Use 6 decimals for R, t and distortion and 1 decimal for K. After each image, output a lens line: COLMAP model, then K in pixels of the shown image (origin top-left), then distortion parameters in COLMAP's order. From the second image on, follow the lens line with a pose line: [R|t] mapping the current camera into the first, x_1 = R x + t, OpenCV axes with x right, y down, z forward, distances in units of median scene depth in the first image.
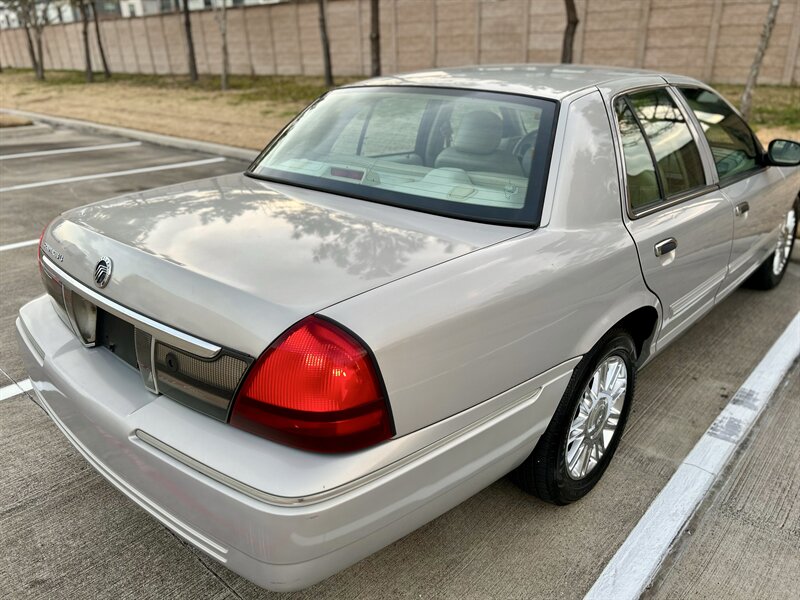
lens RADIAL K [[604.0, 0, 397.6], [0, 604.0, 299.3], [0, 0, 1]] dist [0.051346, -0.059322]
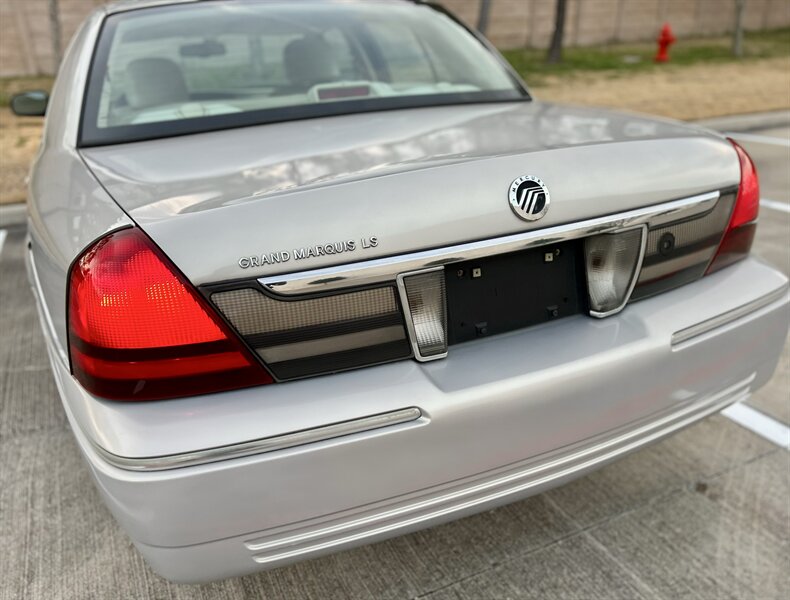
lens RADIAL K [[628.0, 0, 366.2], [0, 628.0, 323.4], [0, 0, 1]] dist [0.039549, -0.043220]
pose [[0.399078, -0.386054, 0.831684, -0.162058], [0.382064, 0.894564, 0.231911, -0.020683], [-0.833525, 0.225206, 0.504498, 0.111261]]
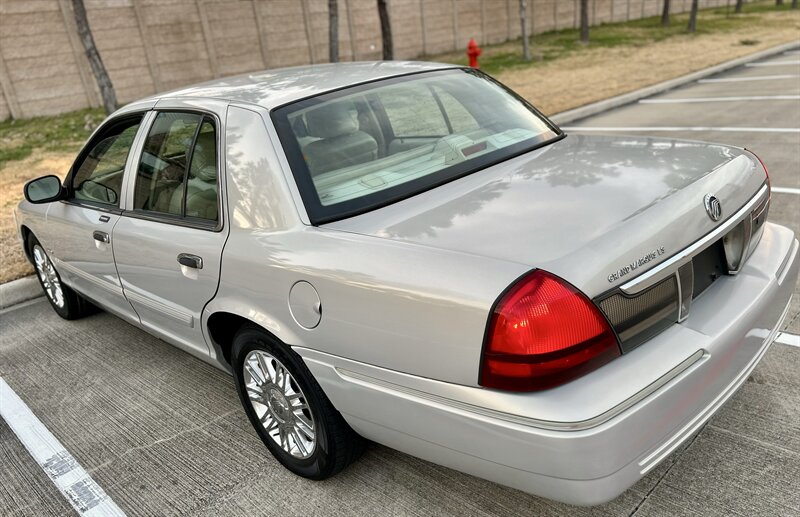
lens RADIAL K [[614.4, 0, 413.2], [0, 614.4, 307.1], [0, 0, 1]] dist [0.037457, -0.040634]
pose [[0.032921, -0.401131, 0.915429, -0.214117], [0.478797, 0.810314, 0.337852, -0.071792], [-0.877308, 0.427182, 0.218737, 0.176101]]
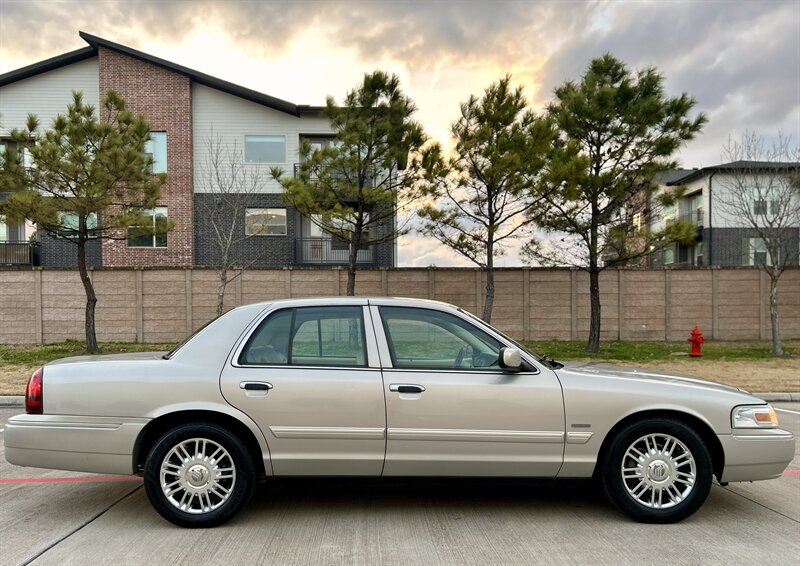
lens RADIAL K [[632.3, 0, 420.4], [0, 632.3, 325.8], [0, 0, 1]] dist [0.010114, -0.011624]
pose [[0.696184, 0.009959, 0.717794, -0.205412], [0.269722, 0.923012, -0.274408, 0.179943], [-0.665265, 0.384643, 0.639900, -0.364227]]
